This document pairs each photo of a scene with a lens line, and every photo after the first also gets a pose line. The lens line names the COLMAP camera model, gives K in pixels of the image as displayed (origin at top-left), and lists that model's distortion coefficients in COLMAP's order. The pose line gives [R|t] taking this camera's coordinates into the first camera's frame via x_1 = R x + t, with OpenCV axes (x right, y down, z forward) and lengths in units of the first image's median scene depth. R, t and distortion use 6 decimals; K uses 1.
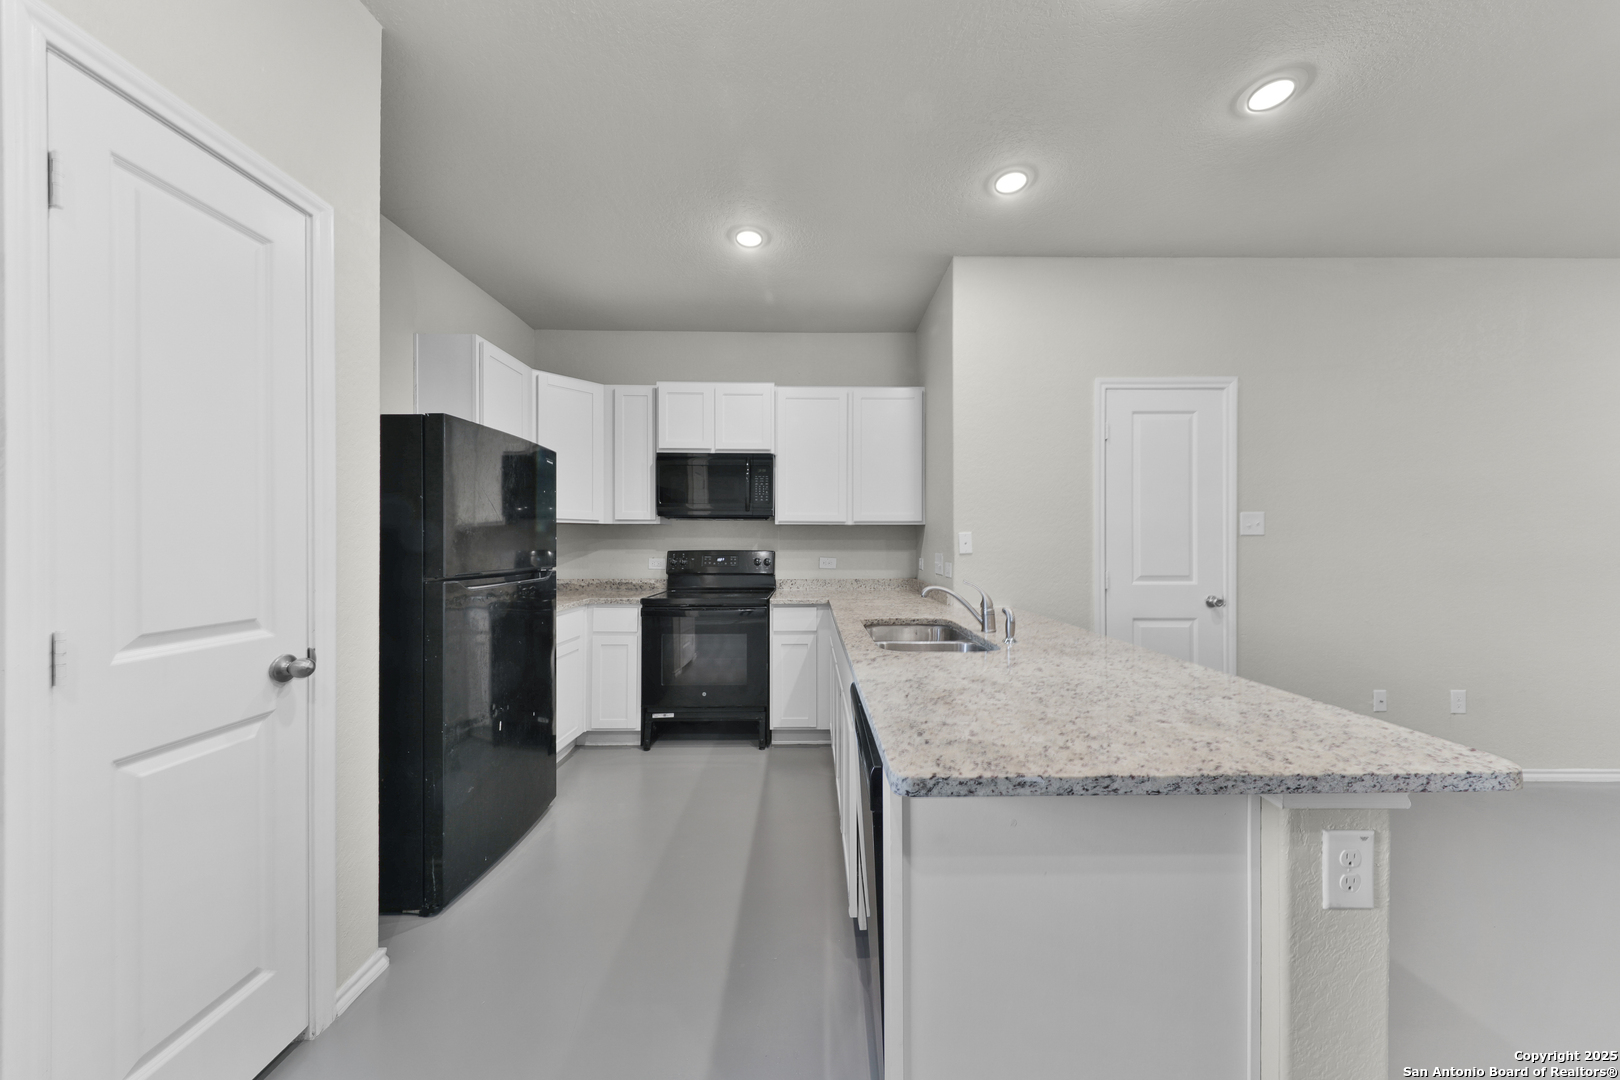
lens RADIAL K [[546.5, 0, 806.6], [0, 546.5, 531.7], [0, 0, 1]] dist [-0.002296, -0.000205]
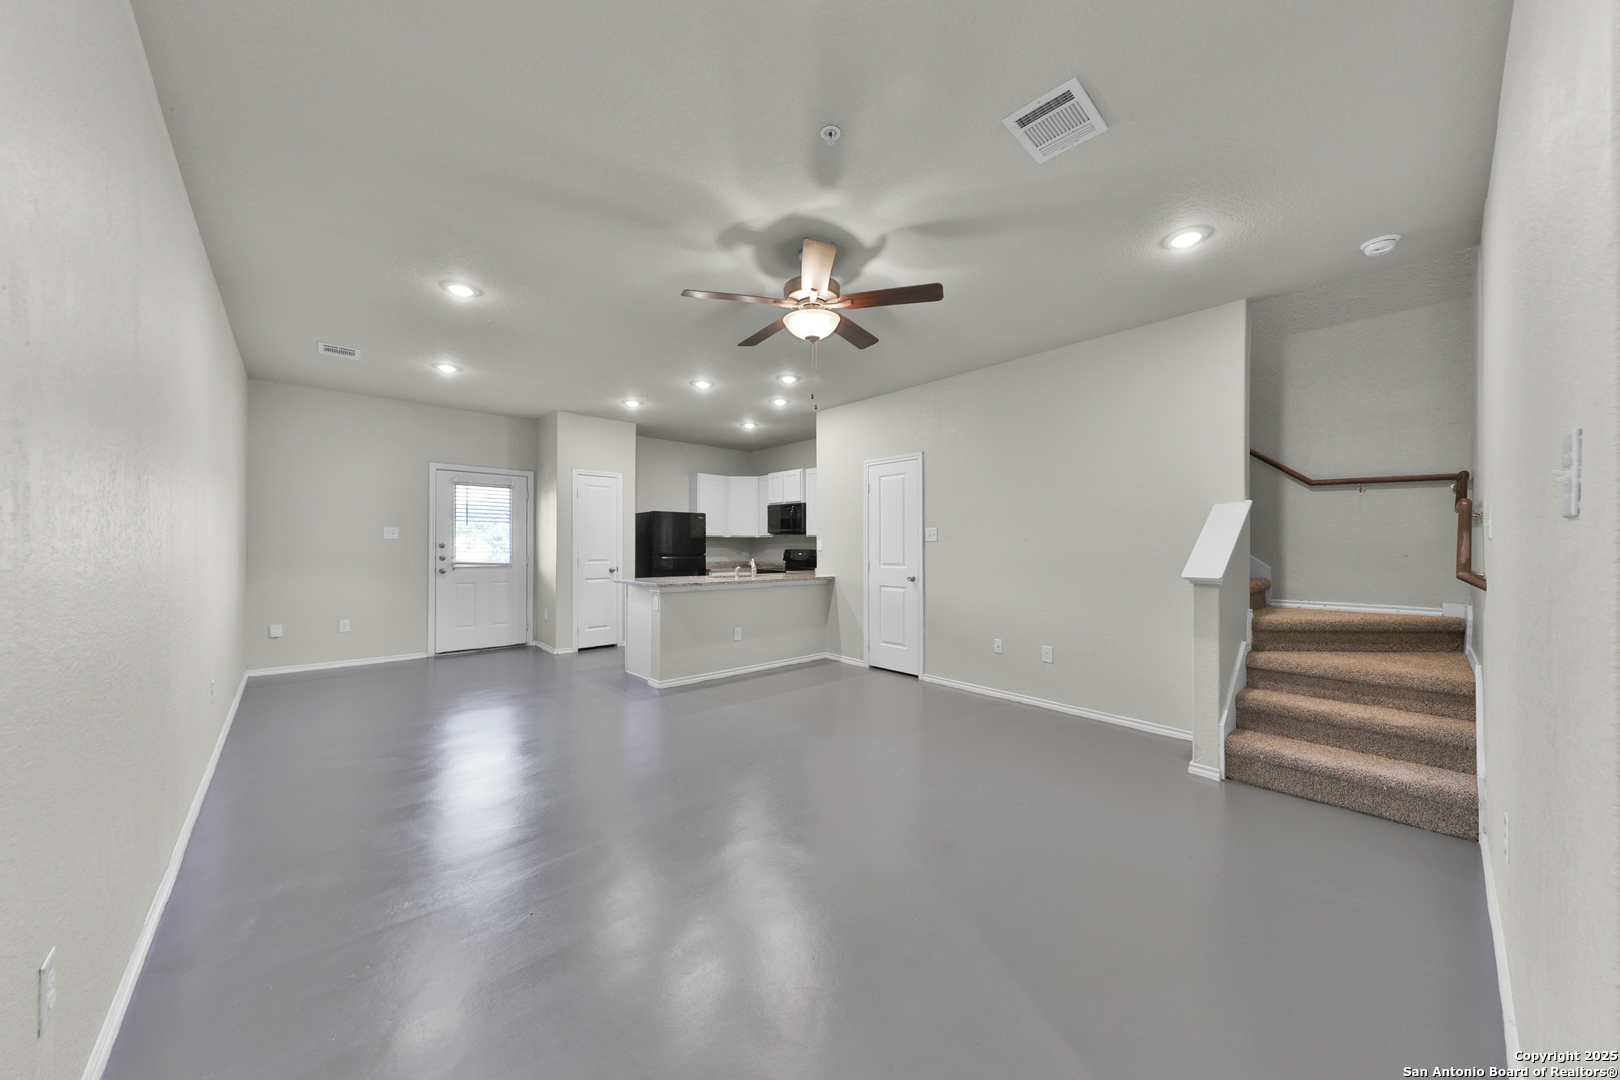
lens RADIAL K [[546.5, 0, 800.8], [0, 546.5, 548.4], [0, 0, 1]] dist [-0.002296, -0.000205]
pose [[0.653569, 0.003873, -0.756857, 1.560364], [0.011806, 0.999813, 0.015311, -0.001844], [0.756775, -0.018943, 0.653401, -0.382179]]
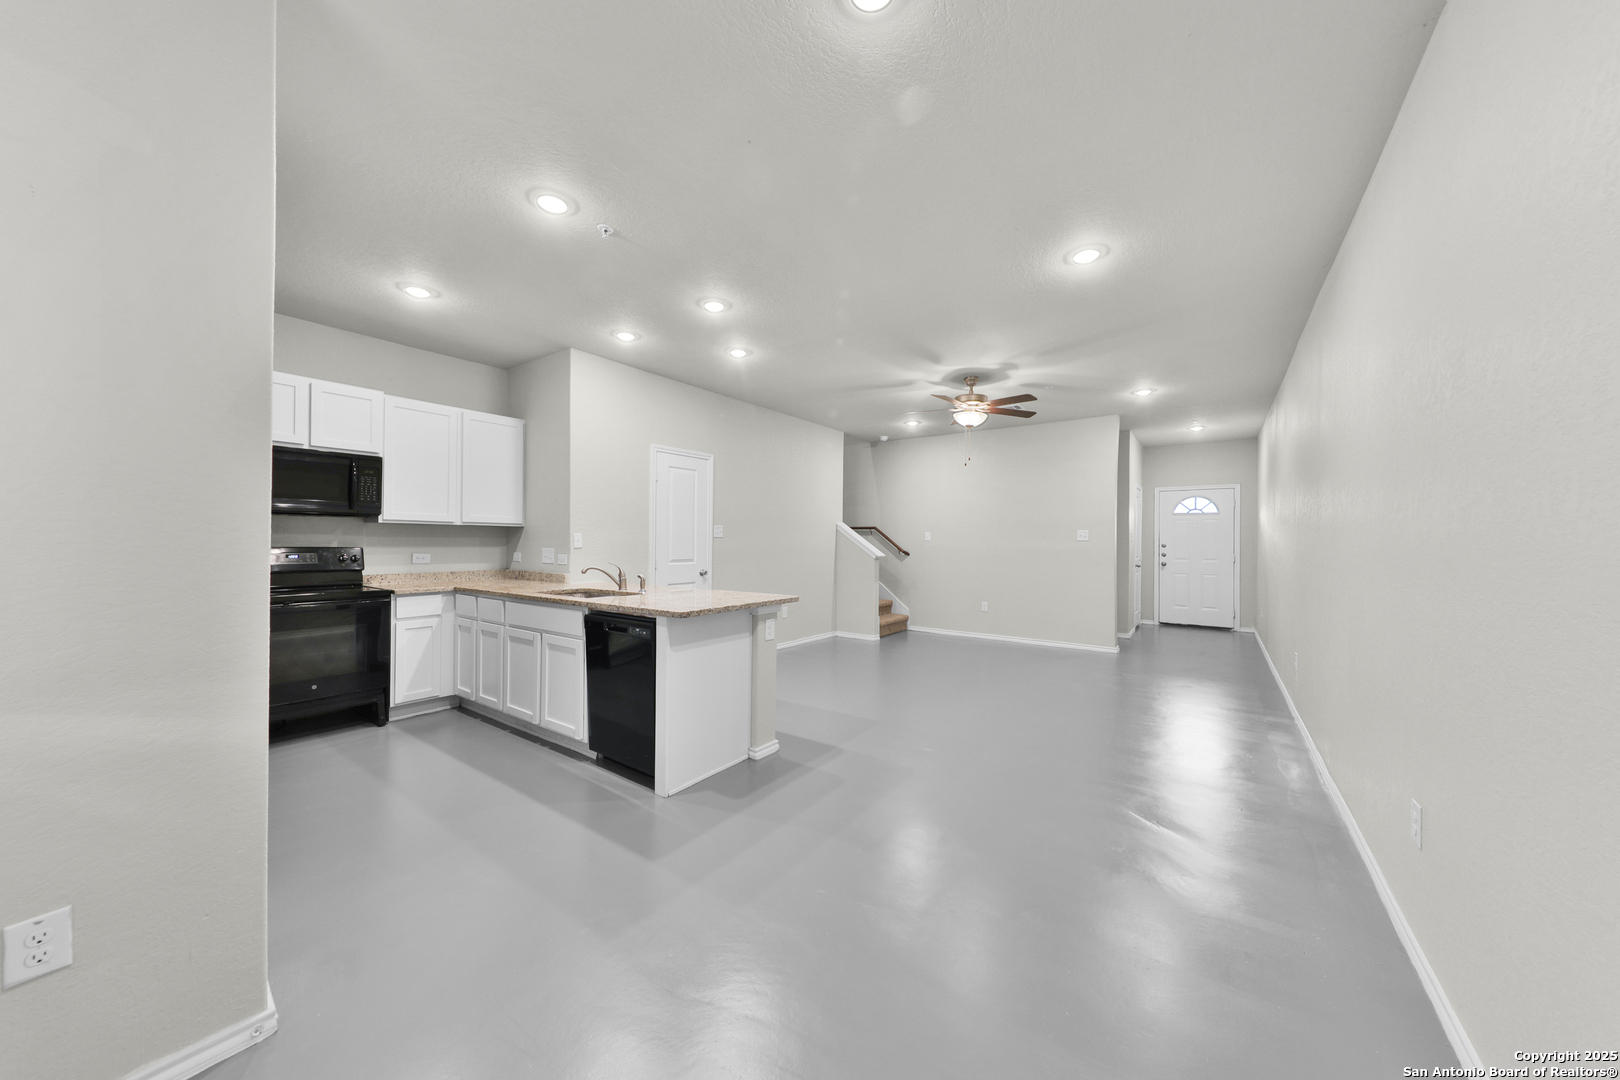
lens RADIAL K [[546.5, 0, 812.6], [0, 546.5, 538.5], [0, 0, 1]] dist [-0.002296, -0.000205]
pose [[0.591363, 0.007689, 0.806369, -0.459603], [-0.020415, 0.999777, 0.005438, -0.005891], [-0.806147, -0.019678, 0.591388, -0.348313]]
